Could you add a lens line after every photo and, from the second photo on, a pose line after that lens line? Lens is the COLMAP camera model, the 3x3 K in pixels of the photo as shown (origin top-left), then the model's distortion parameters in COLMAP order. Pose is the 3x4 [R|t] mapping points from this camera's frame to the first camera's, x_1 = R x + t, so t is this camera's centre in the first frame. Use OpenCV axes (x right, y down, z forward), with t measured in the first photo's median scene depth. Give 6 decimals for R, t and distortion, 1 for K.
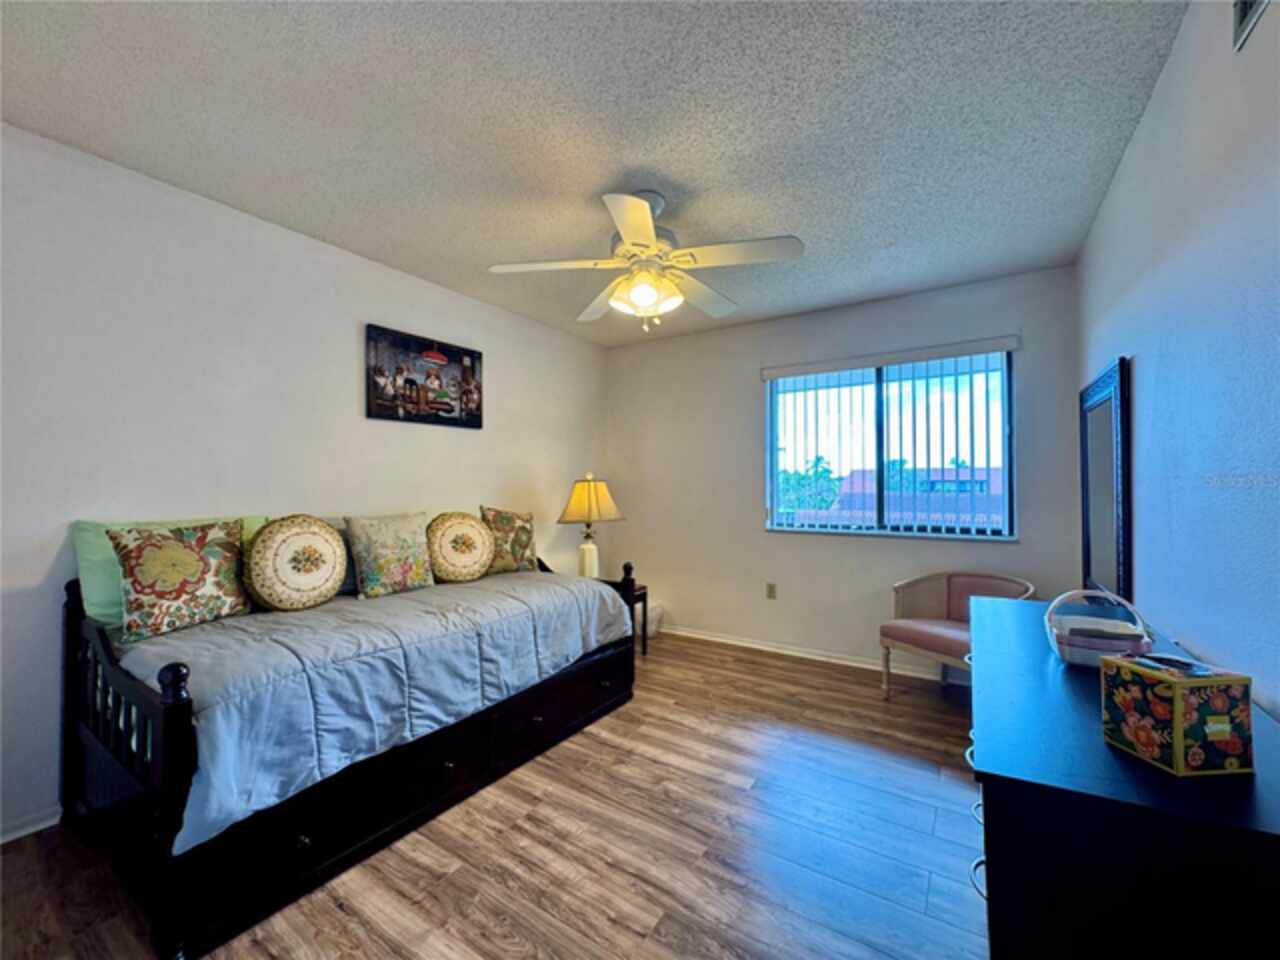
lens RADIAL K [[515.7, 0, 638.9], [0, 515.7, 476.5], [0, 0, 1]] dist [-0.000591, 0.000133]
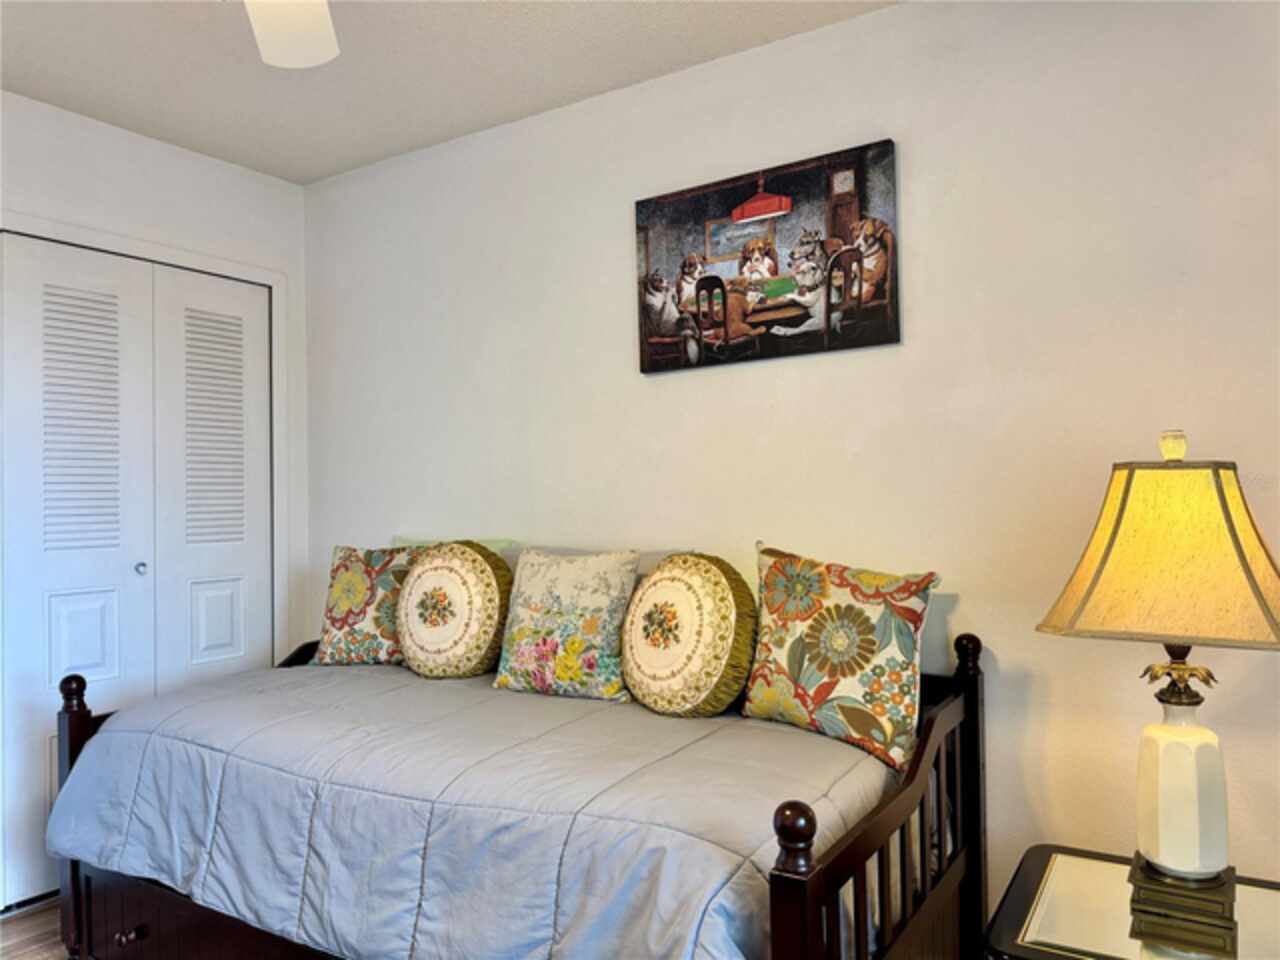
lens RADIAL K [[904.6, 0, 638.5], [0, 904.6, 481.7], [0, 0, 1]] dist [0.141412, -0.234949]
pose [[0.003729, -0.018473, -0.999822, 0.442238], [0.035262, 0.999210, -0.018330, 0.019801], [0.999371, -0.035188, 0.004378, 0.970643]]
